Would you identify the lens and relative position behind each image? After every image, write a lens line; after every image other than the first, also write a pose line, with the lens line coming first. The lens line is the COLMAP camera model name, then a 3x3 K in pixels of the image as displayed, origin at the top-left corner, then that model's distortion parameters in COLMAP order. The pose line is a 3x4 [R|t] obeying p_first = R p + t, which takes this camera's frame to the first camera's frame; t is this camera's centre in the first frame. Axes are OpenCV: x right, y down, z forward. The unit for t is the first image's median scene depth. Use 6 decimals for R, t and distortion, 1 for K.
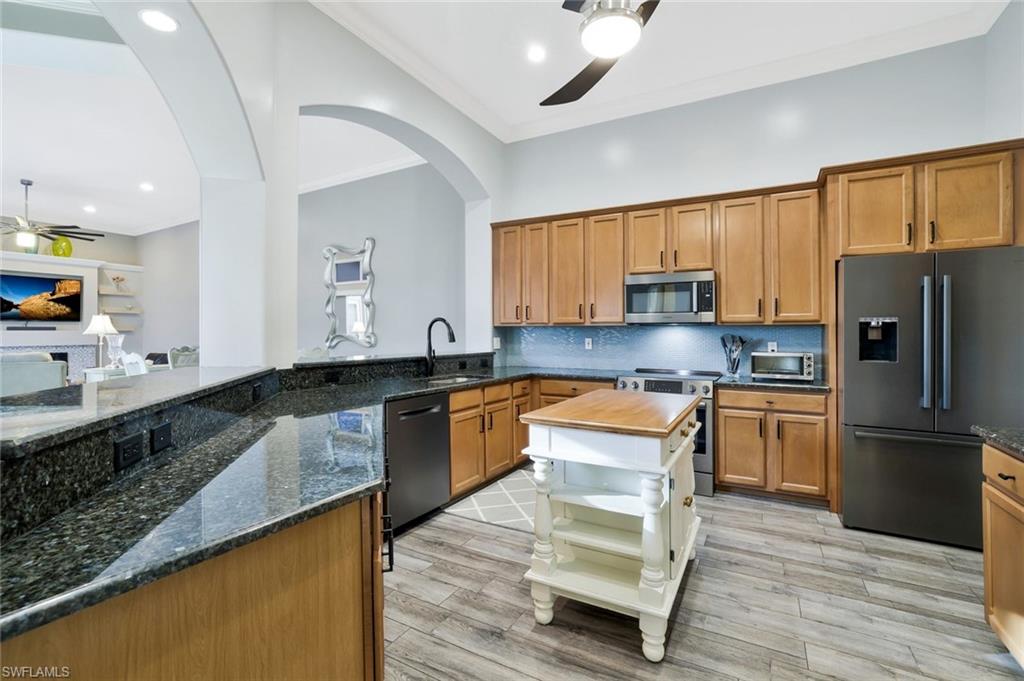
lens RADIAL K [[460.4, 0, 502.9], [0, 460.4, 332.6], [0, 0, 1]] dist [-0.047949, 0.021720]
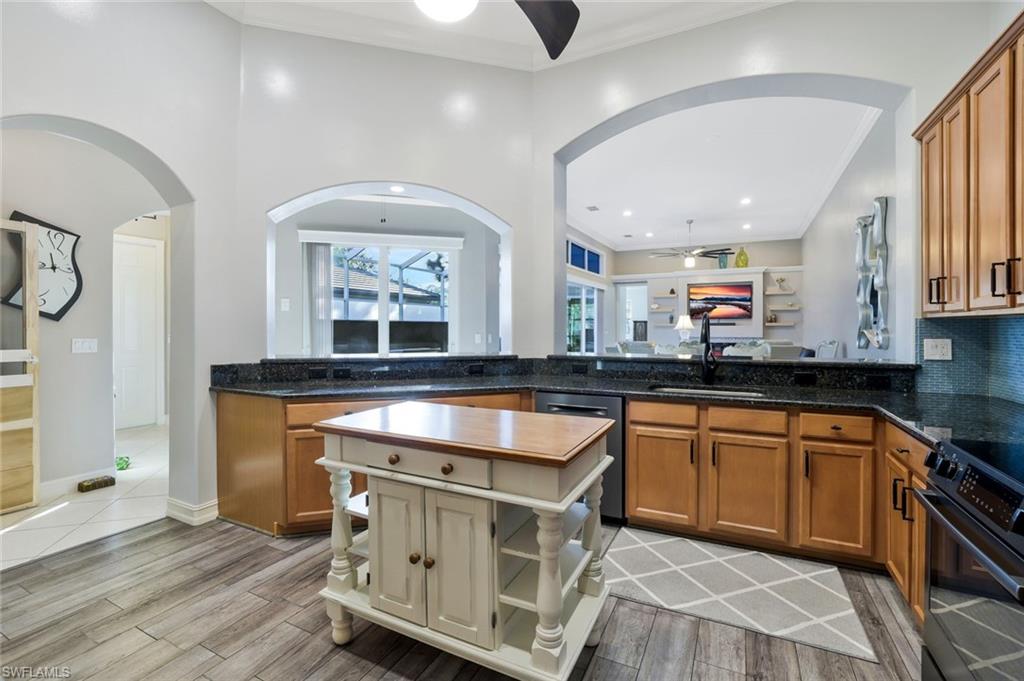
lens RADIAL K [[460.4, 0, 502.9], [0, 460.4, 332.6], [0, 0, 1]] dist [-0.047949, 0.021720]
pose [[0.048671, 0.011460, -0.998749, 0.354521], [0.005470, 0.999916, 0.011740, -0.004454], [0.998800, -0.006035, 0.048604, 0.336166]]
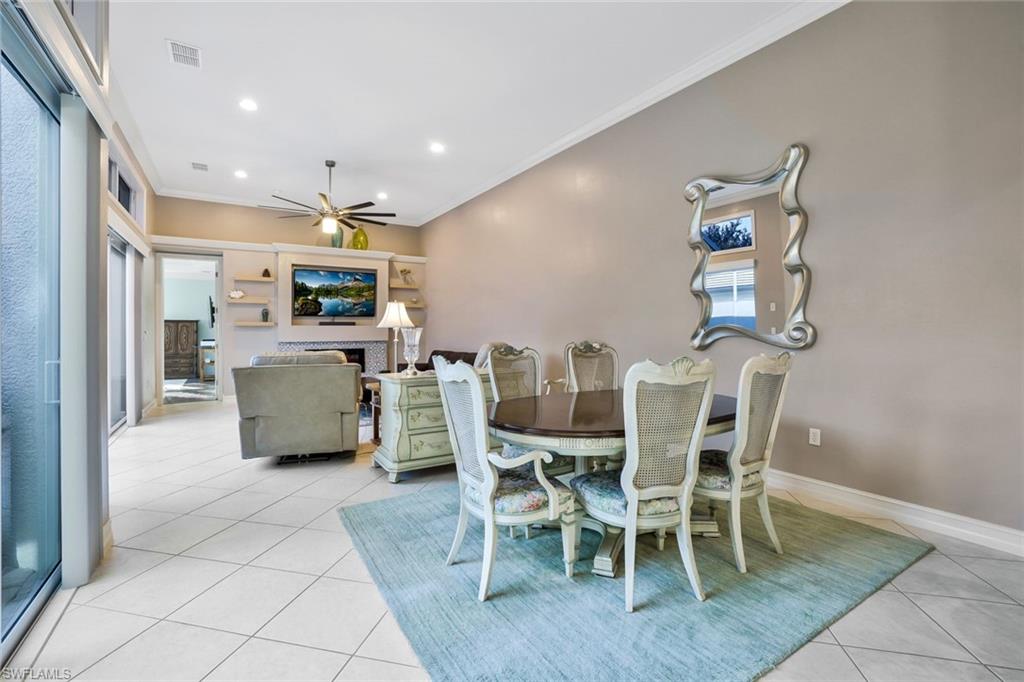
lens RADIAL K [[453.7, 0, 501.8], [0, 453.7, 332.6], [0, 0, 1]] dist [-0.023476, 0.000306]
pose [[0.885448, -0.001291, -0.464737, -0.319978], [0.004546, 0.999972, 0.005885, 0.007239], [0.464717, -0.007323, 0.885429, 0.342204]]
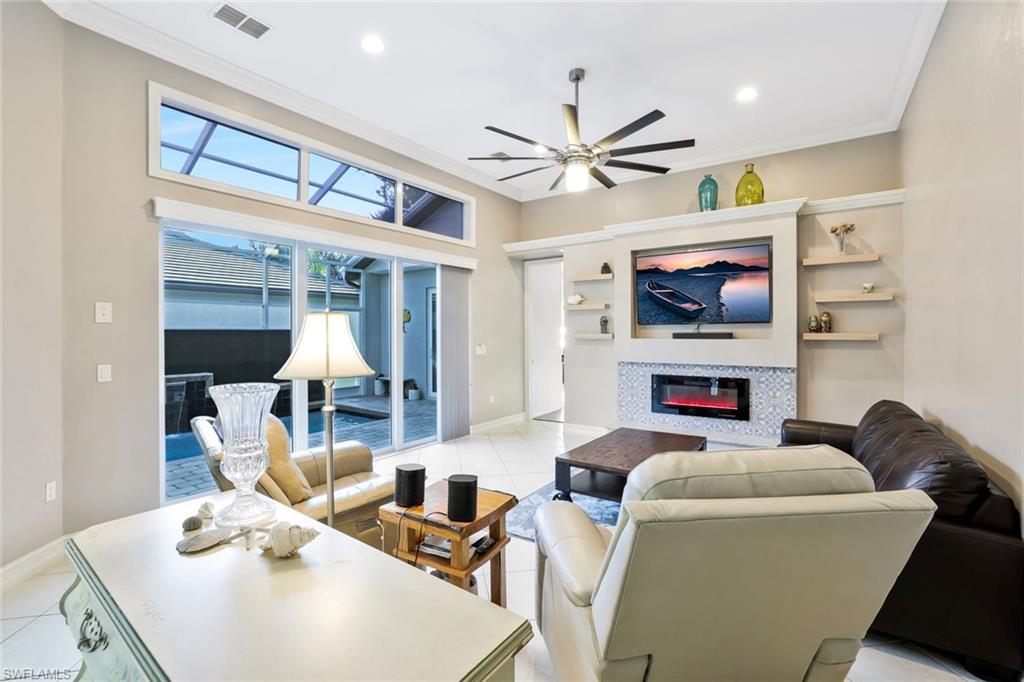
lens RADIAL K [[453.7, 0, 501.8], [0, 453.7, 332.6], [0, 0, 1]] dist [-0.023476, 0.000306]
pose [[-0.091531, 0.005127, -0.995789, -0.500465], [0.007539, 0.999962, 0.004455, -0.022252], [0.995774, -0.007100, -0.091566, 0.955945]]
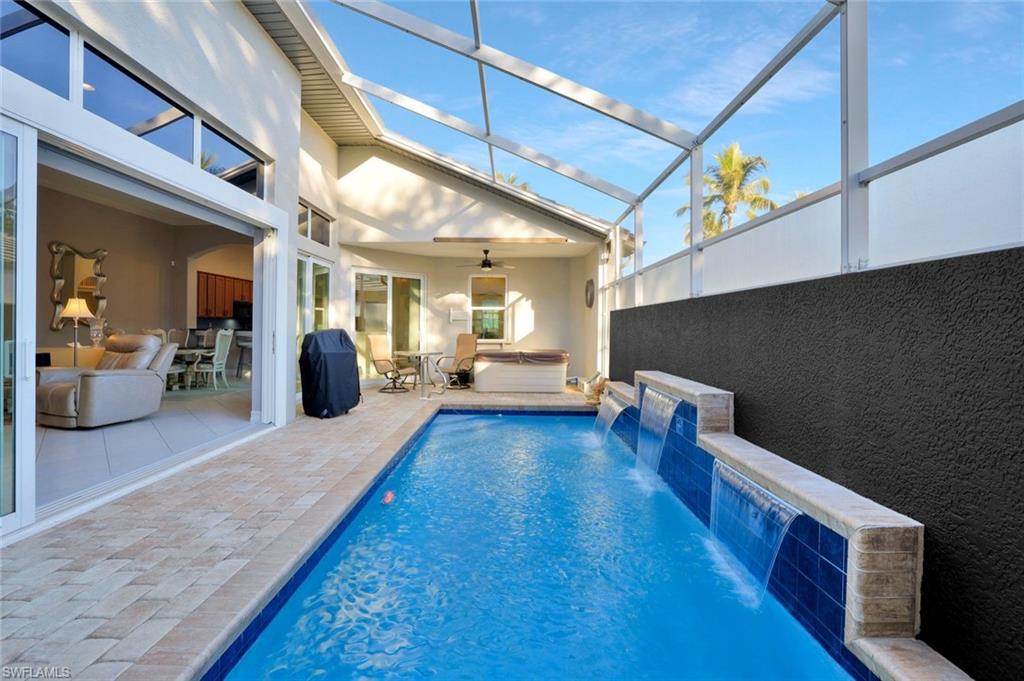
lens RADIAL K [[453.7, 0, 501.8], [0, 453.7, 332.1], [0, 0, 1]] dist [-0.023476, 0.000306]
pose [[-0.481517, -0.010745, 0.876371, -1.976945], [-0.010912, 0.999921, 0.006264, 0.014708], [-0.876369, -0.006547, -0.481596, 0.530385]]
